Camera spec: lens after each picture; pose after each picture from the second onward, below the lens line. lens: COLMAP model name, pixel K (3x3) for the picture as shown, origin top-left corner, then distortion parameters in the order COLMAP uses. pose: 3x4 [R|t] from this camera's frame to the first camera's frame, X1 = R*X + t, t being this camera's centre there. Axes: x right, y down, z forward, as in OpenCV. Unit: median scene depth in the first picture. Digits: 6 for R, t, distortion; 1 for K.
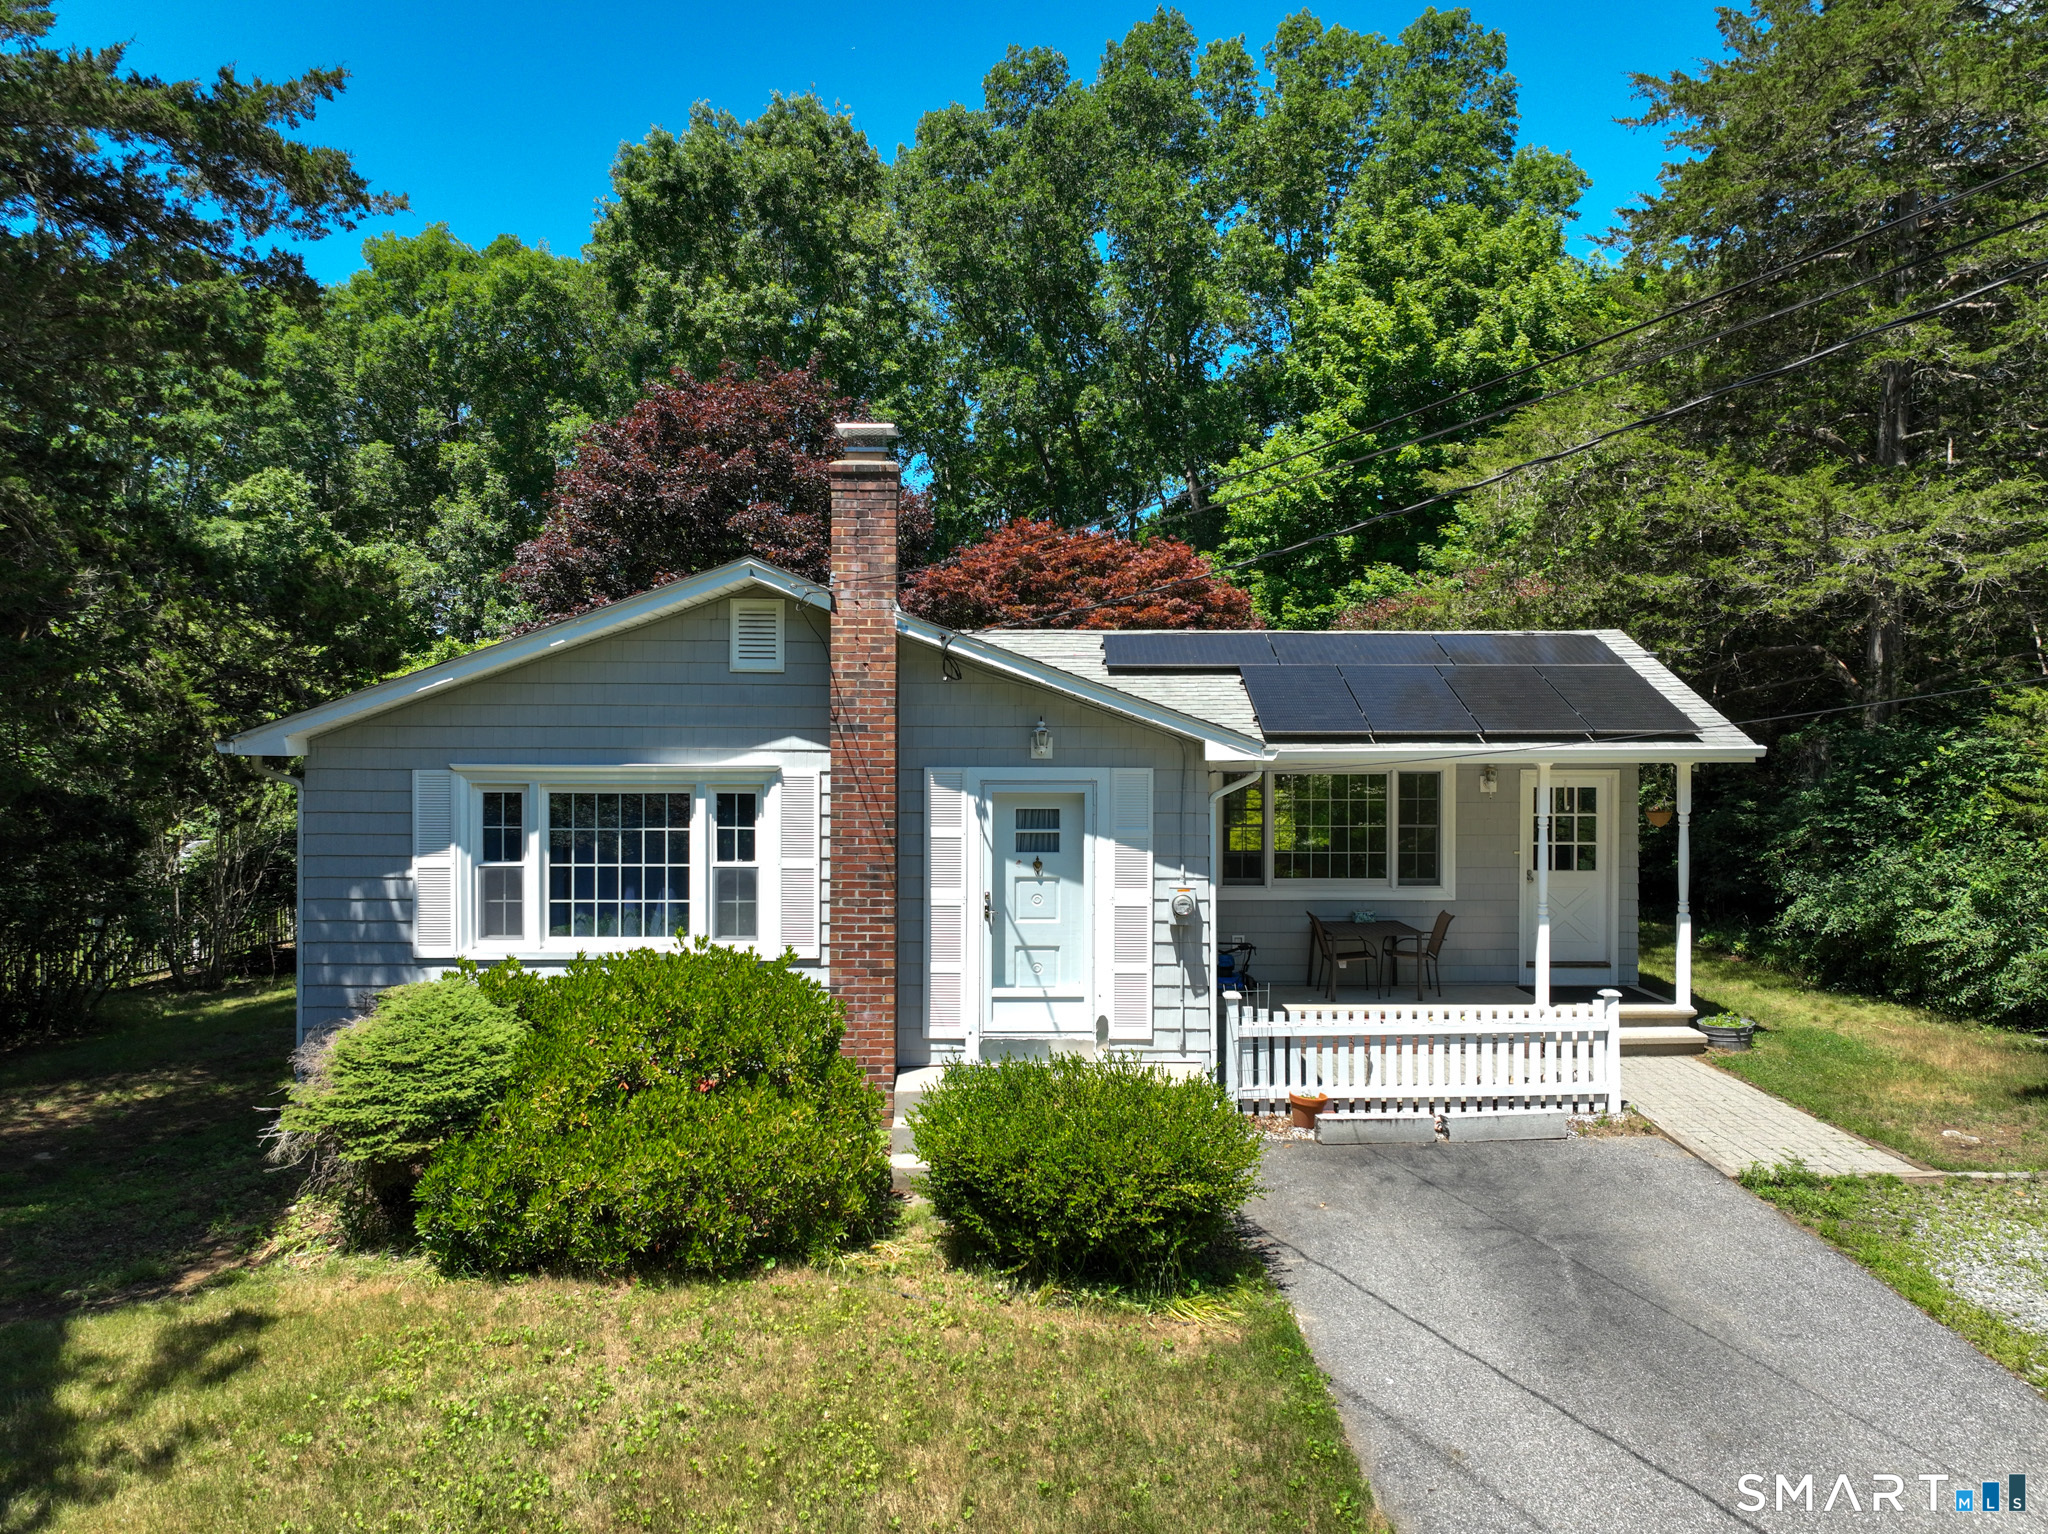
lens RADIAL K [[1429.0, 0, 1024.4], [0, 1429.0, 767.4], [0, 0, 1]] dist [0.006317, 0.006916]
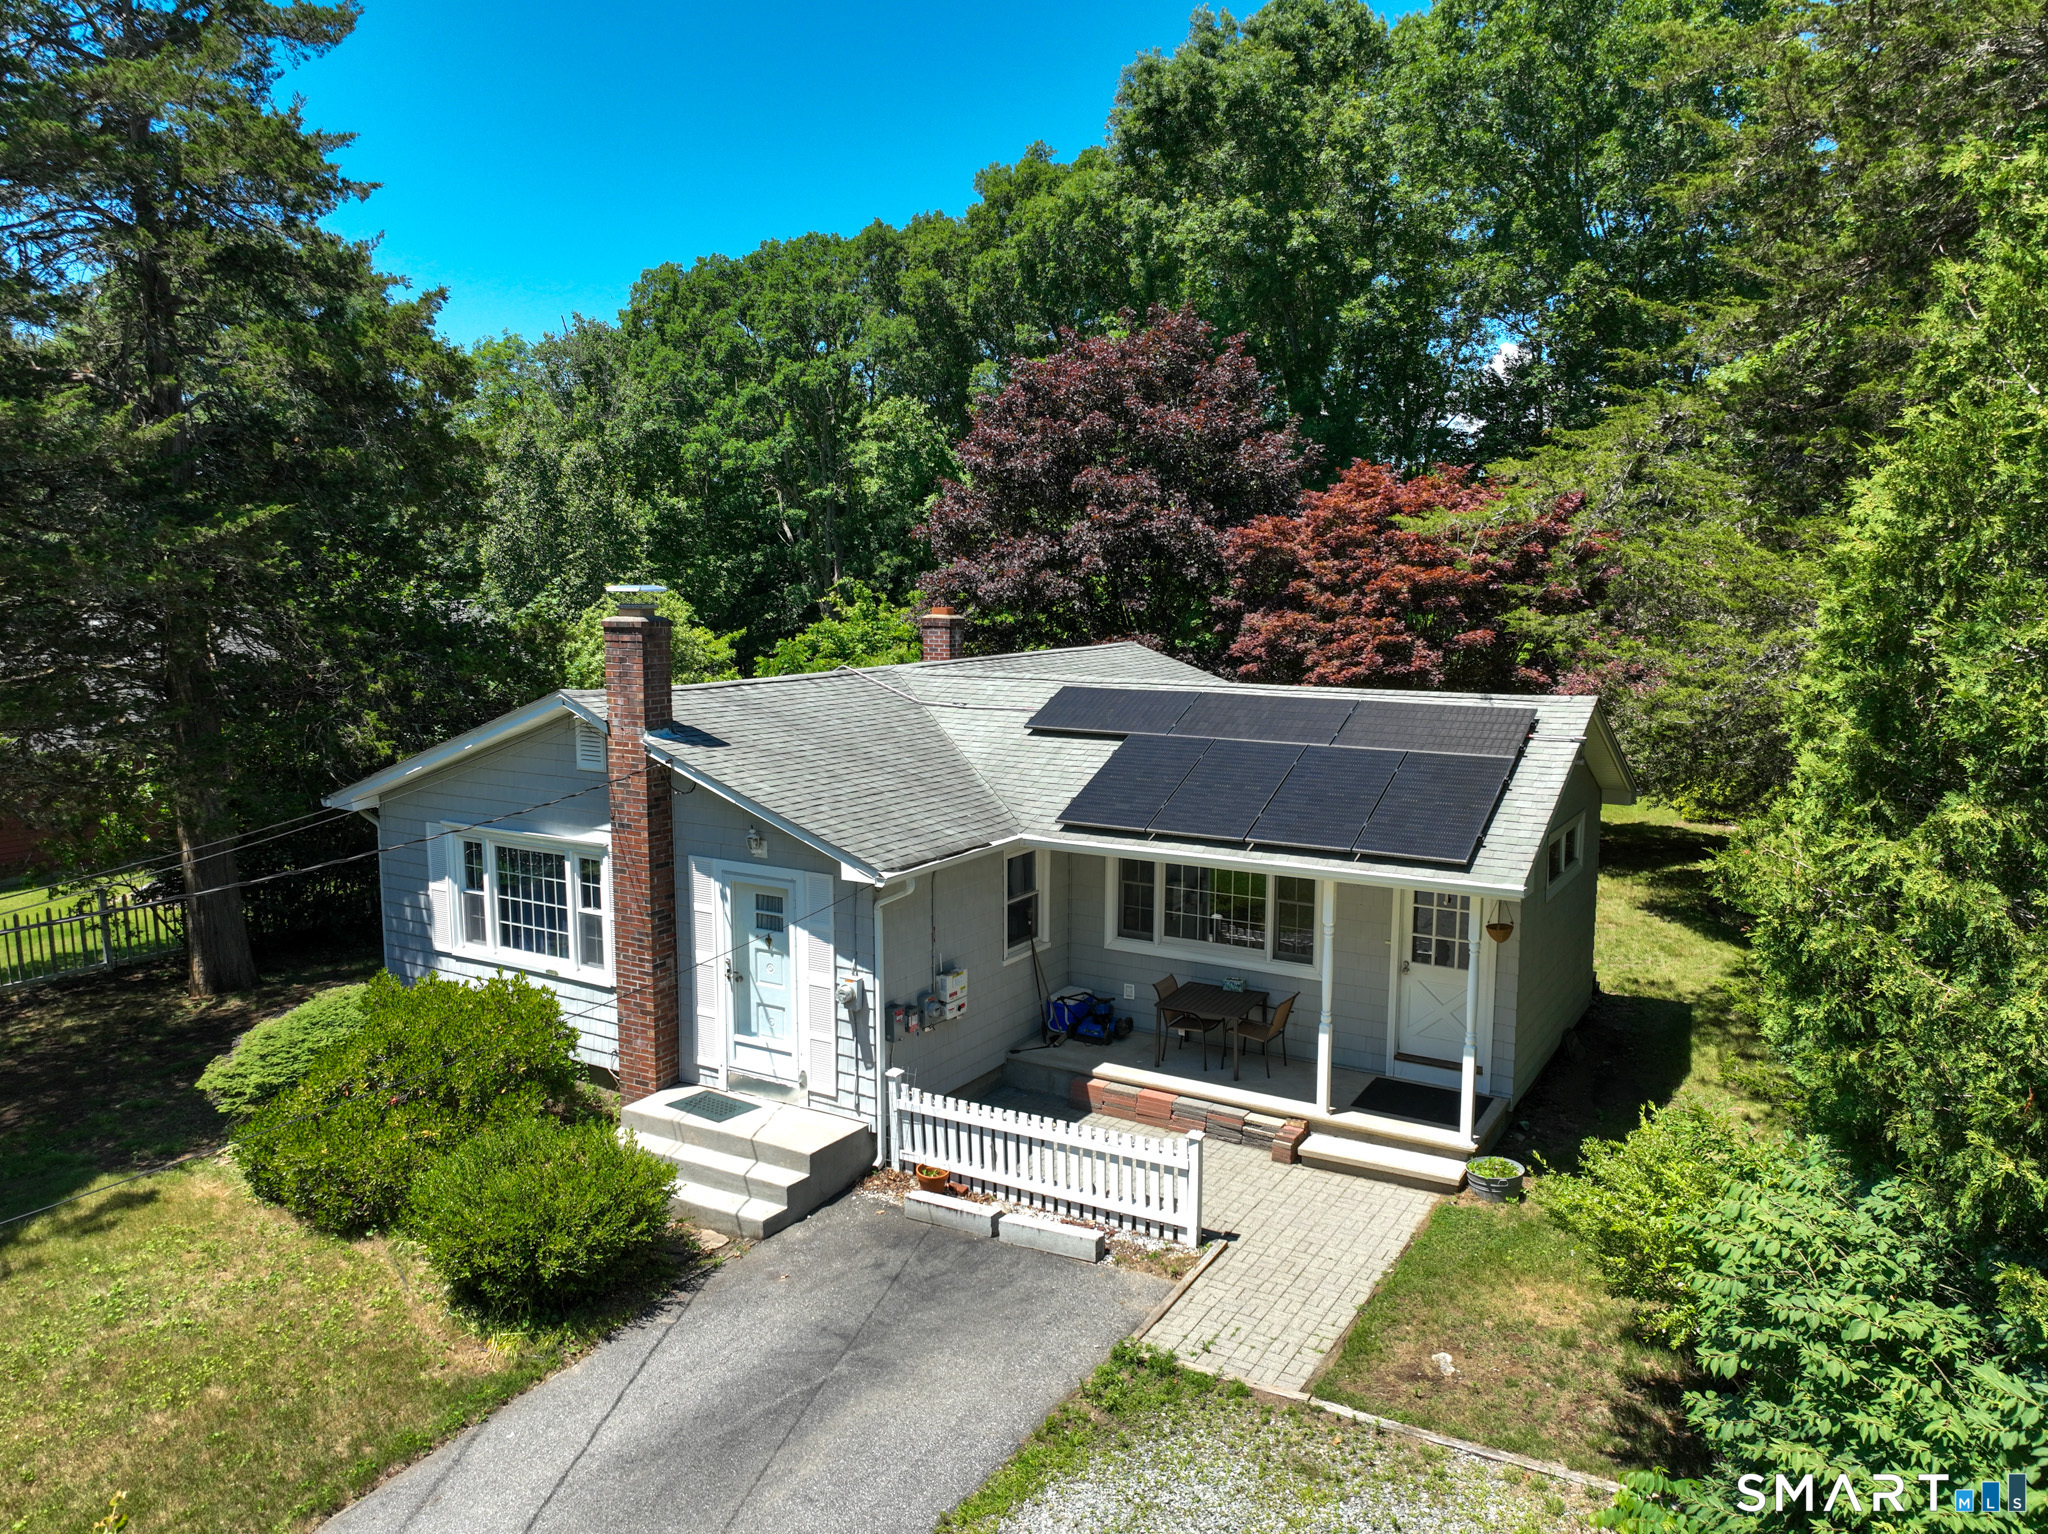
lens RADIAL K [[1429.0, 0, 1027.8], [0, 1429.0, 767.9], [0, 0, 1]] dist [0.006317, 0.006916]
pose [[0.858054, 0.067878, -0.509054, 0.816446], [-0.003803, 0.992040, 0.125870, -0.234310], [0.513546, -0.106067, 0.851481, 0.091104]]
